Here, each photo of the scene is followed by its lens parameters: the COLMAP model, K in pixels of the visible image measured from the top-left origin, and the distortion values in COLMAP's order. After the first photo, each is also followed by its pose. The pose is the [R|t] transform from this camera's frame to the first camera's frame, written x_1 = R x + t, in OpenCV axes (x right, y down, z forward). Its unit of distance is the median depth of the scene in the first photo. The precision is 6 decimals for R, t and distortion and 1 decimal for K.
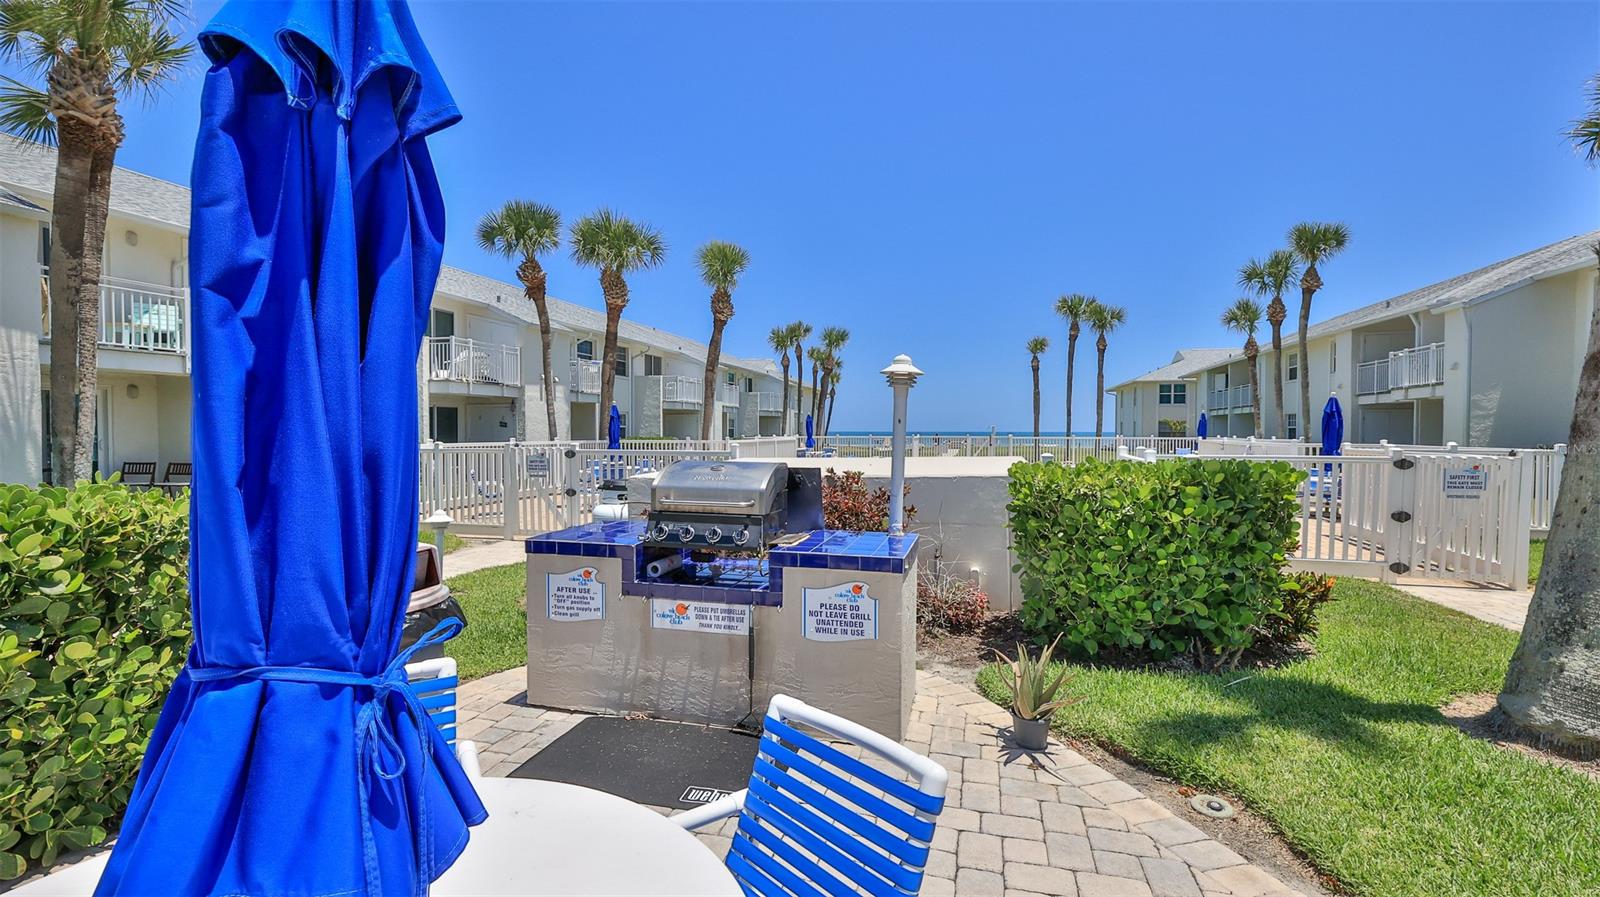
lens RADIAL K [[708.0, 0, 797.1], [0, 708.0, 437.4], [0, 0, 1]] dist [-0.000224, -0.000415]
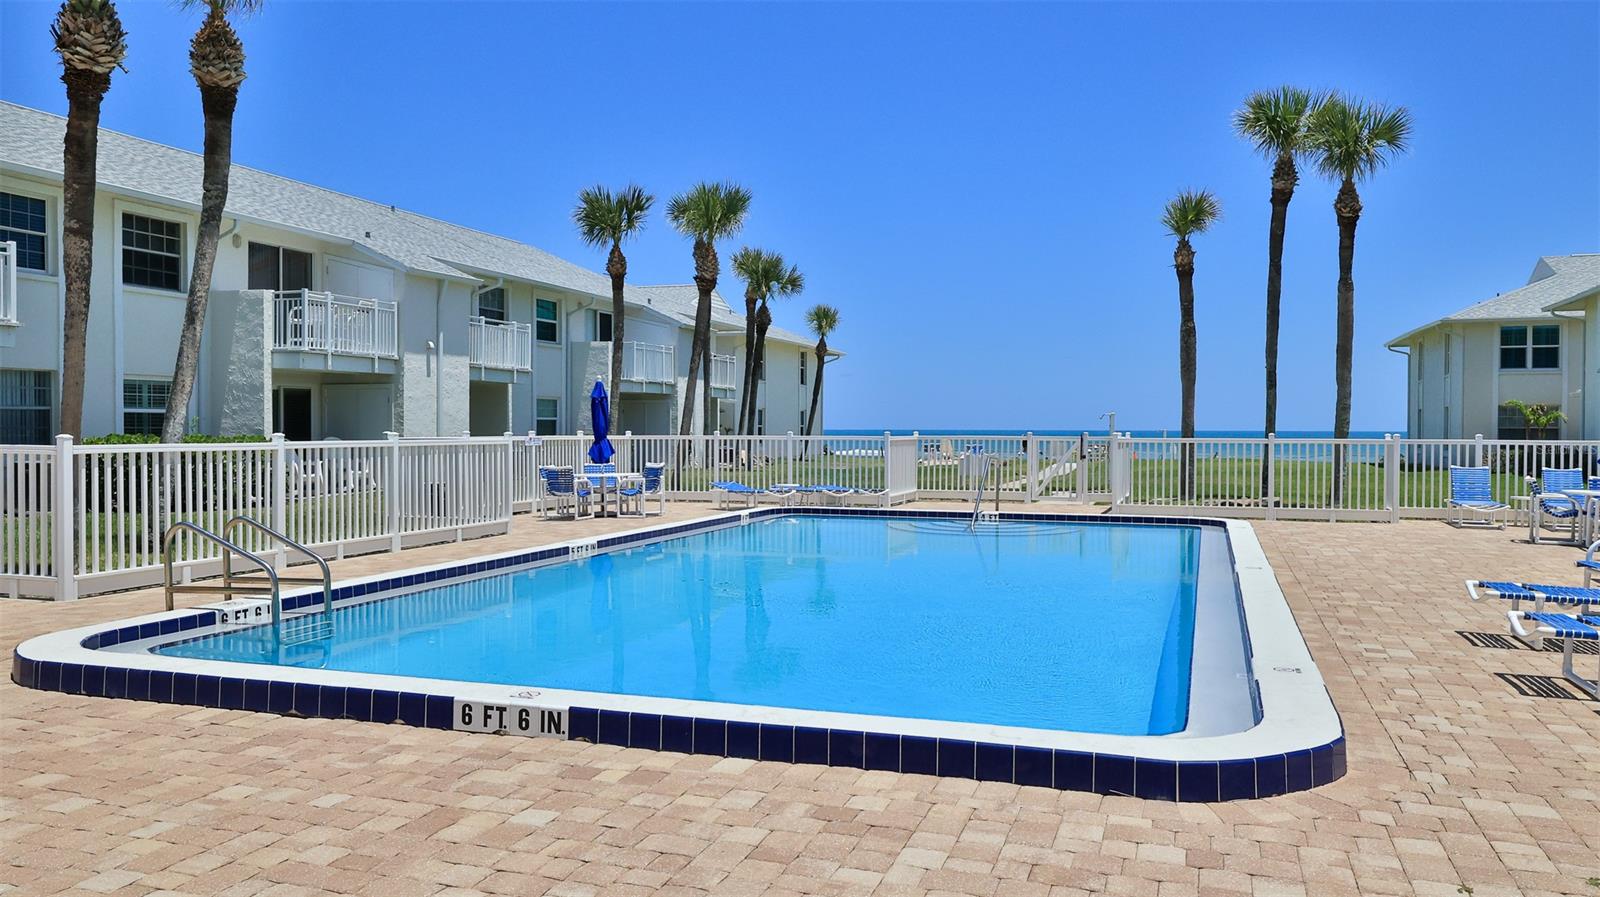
lens RADIAL K [[1189.3, 0, 802.0], [0, 1189.3, 455.7], [0, 0, 1]] dist [0.002635, -0.001111]
pose [[0.998187, 0.002704, -0.060133, 0.153454], [-0.002065, 0.999941, 0.010680, 0.002933], [0.060158, -0.010537, 0.998133, 0.290462]]
